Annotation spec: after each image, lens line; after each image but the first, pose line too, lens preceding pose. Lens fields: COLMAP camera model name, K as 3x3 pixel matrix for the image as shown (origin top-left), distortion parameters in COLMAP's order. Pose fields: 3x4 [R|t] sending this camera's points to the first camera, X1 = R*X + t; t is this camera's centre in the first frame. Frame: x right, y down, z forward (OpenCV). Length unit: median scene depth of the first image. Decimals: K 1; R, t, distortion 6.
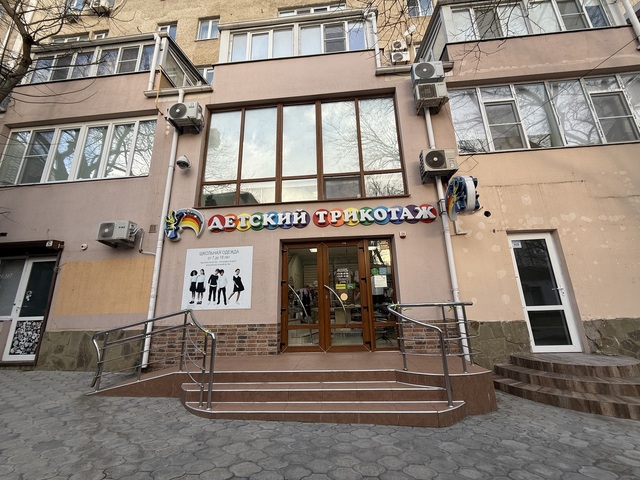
lens RADIAL K [[253.6, 0, 322.4], [0, 253.6, 240.1], [0, 0, 1]] dist [-0.001418, 0.000124]
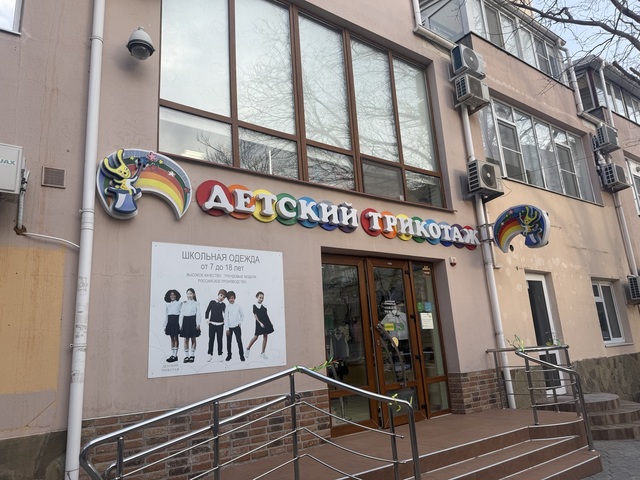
lens RADIAL K [[446.6, 0, 320.4], [0, 446.6, 243.3], [0, 0, 1]] dist [0.049520, -0.055186]
pose [[0.762147, 0.129412, 0.634337, -0.848883], [-0.117726, 0.991185, -0.060767, 0.054161], [-0.636610, -0.028364, 0.770664, 0.201907]]
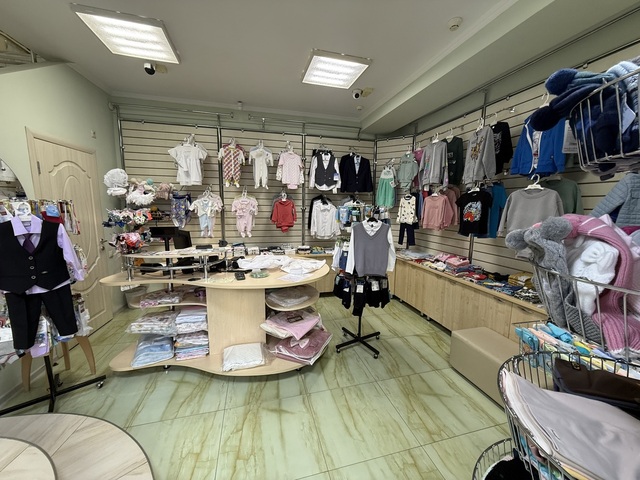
lens RADIAL K [[253.6, 0, 321.8], [0, 253.6, 240.3], [0, 0, 1]] dist [-0.001418, 0.000124]
pose [[0.939533, -0.003096, 0.342446, 0.107331], [-0.127423, 0.925002, 0.357958, 0.179131], [-0.317871, -0.379949, 0.868675, 1.116788]]
